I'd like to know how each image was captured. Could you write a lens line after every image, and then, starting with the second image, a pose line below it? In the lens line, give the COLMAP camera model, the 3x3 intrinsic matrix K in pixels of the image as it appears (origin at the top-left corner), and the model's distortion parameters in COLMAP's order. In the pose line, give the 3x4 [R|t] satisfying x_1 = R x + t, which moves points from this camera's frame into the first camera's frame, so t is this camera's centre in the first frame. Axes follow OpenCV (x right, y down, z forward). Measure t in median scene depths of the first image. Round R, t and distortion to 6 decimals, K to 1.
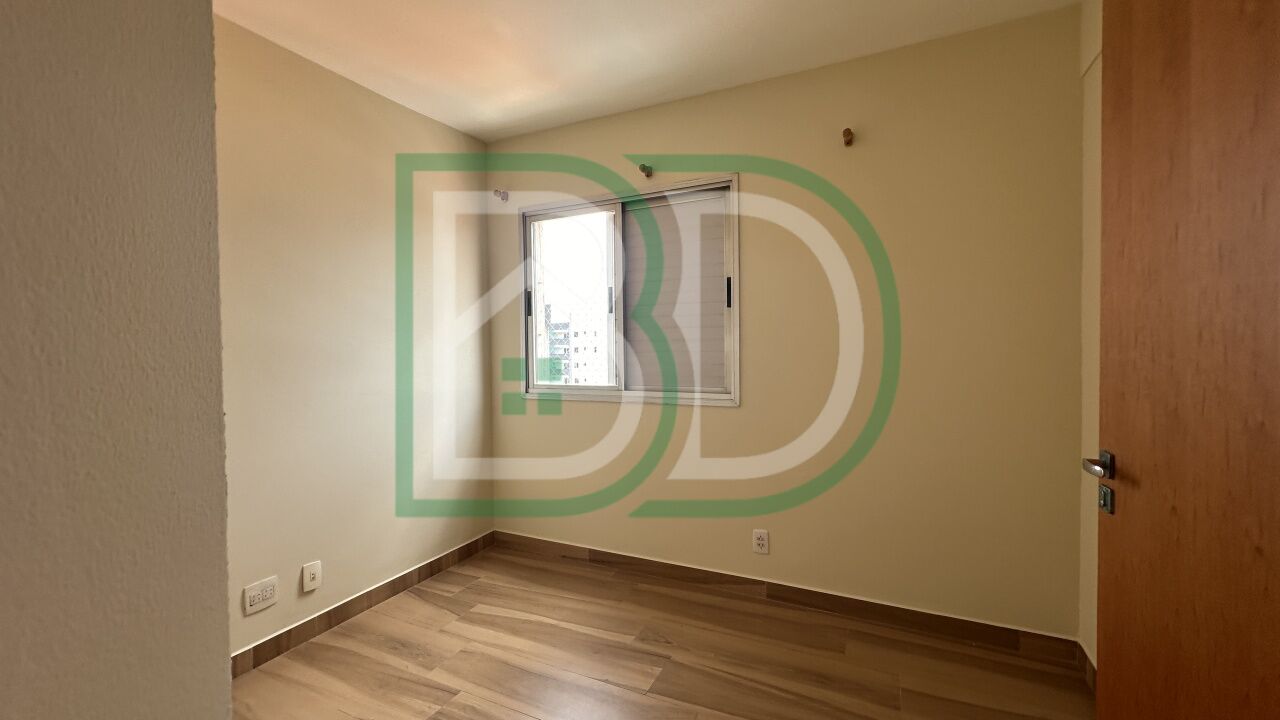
lens RADIAL K [[510.3, 0, 643.4], [0, 510.3, 359.2], [0, 0, 1]] dist [0.001201, 0.000219]
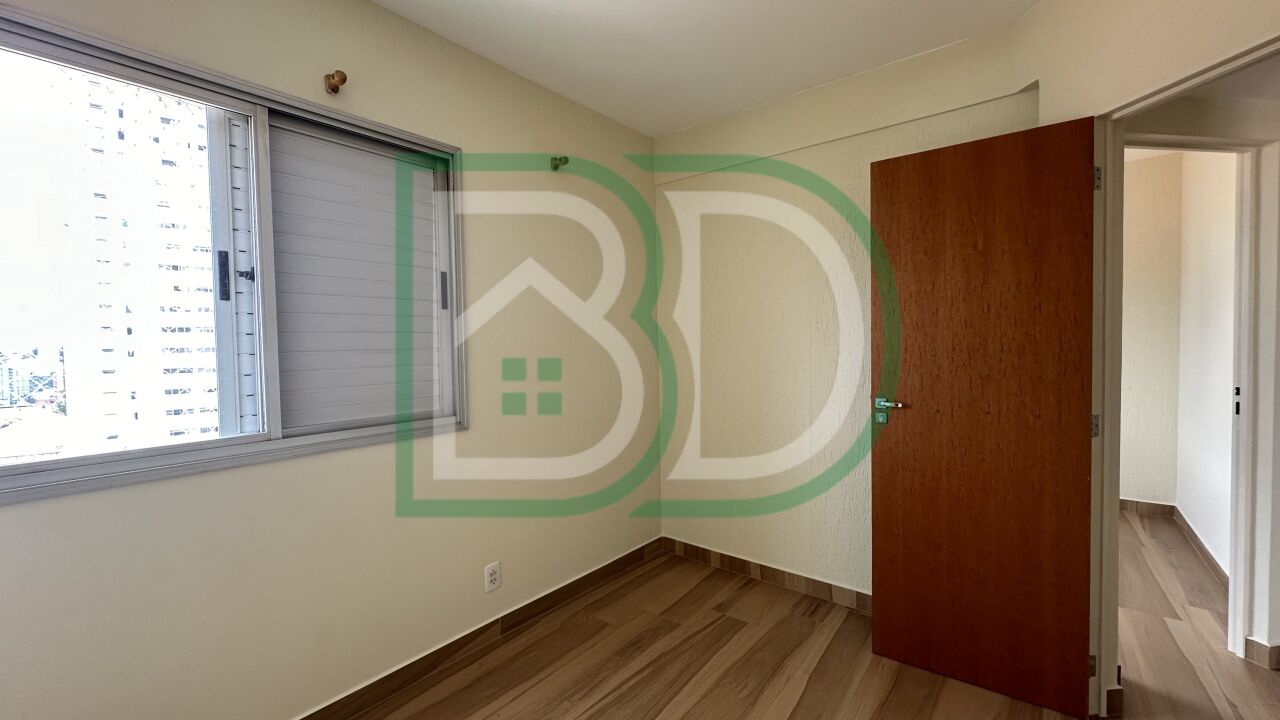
lens RADIAL K [[510.3, 0, 643.4], [0, 510.3, 359.2], [0, 0, 1]] dist [0.001201, 0.000219]
pose [[0.235155, -0.019082, 0.971770, -0.619431], [0.049582, 0.998741, 0.007614, -0.010779], [-0.970692, 0.046392, 0.235806, 0.584930]]
